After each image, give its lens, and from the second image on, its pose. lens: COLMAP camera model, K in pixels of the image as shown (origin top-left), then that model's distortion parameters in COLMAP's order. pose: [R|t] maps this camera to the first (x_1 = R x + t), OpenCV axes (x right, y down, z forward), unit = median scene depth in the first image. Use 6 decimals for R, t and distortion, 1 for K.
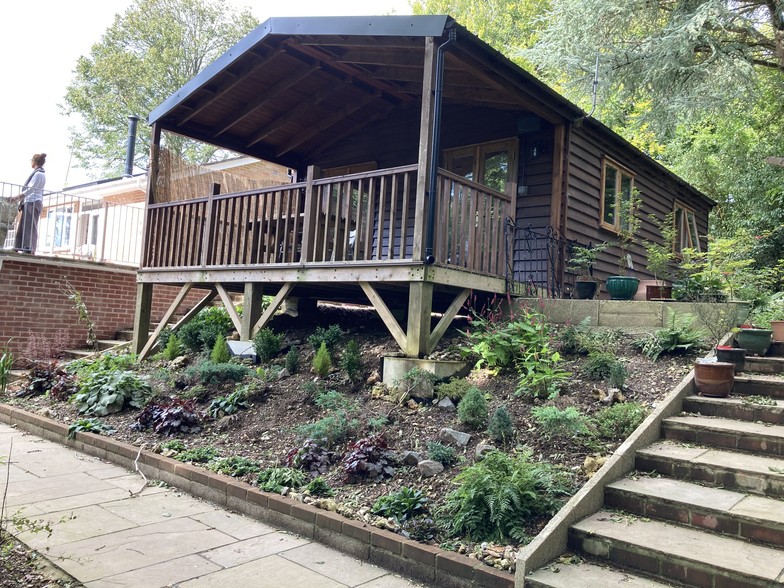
lens RADIAL K [[631.6, 0, 389.9], [0, 631.6, 282.3], [0, 0, 1]] dist [0.002608, -0.009475]
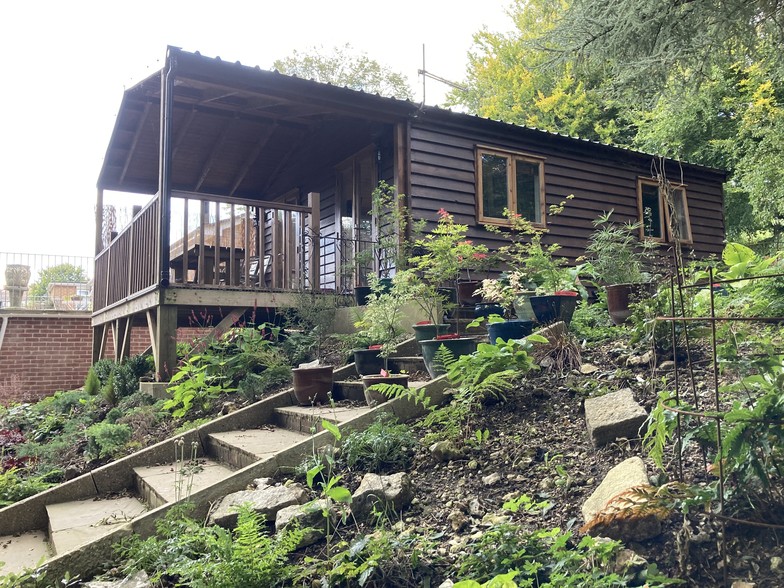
lens RADIAL K [[631.6, 0, 389.9], [0, 631.6, 282.3], [0, 0, 1]] dist [0.002608, -0.009475]
pose [[0.946903, -0.105694, -0.303651, 0.429313], [0.092853, 0.994078, -0.056462, 0.032731], [0.307820, 0.025269, 0.951109, 0.084413]]
